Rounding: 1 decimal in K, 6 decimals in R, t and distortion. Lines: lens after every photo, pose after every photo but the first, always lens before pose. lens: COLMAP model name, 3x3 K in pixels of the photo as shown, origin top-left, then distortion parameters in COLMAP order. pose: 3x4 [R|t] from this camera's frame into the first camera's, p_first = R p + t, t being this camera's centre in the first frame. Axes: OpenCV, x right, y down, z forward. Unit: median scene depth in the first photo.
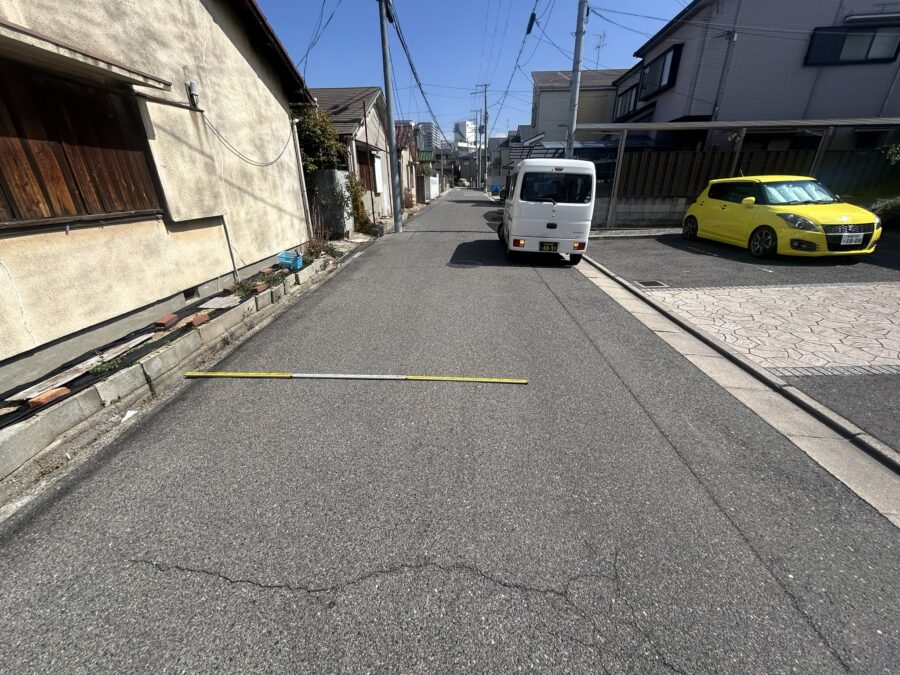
lens RADIAL K [[364.4, 0, 453.4], [0, 364.4, 335.9], [0, 0, 1]] dist [-0.002293, 0.000060]
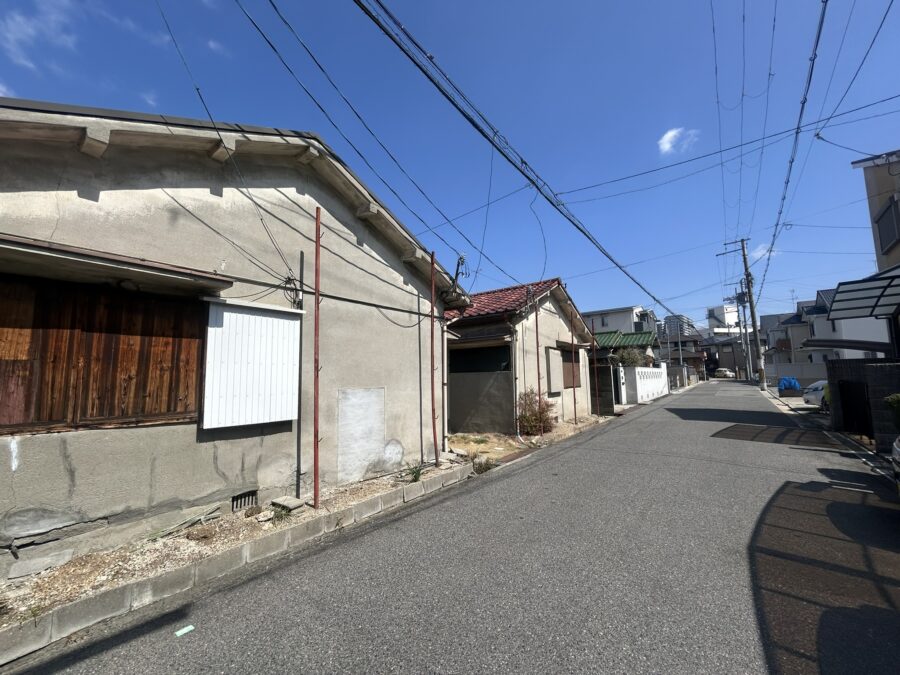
lens RADIAL K [[364.4, 0, 449.8], [0, 364.4, 334.3], [0, 0, 1]] dist [-0.002293, 0.000060]
pose [[0.809569, -0.060187, -0.583931, 0.015898], [-0.227954, 0.884436, -0.407198, -0.070383], [0.540958, 0.462764, 0.702292, 0.159929]]
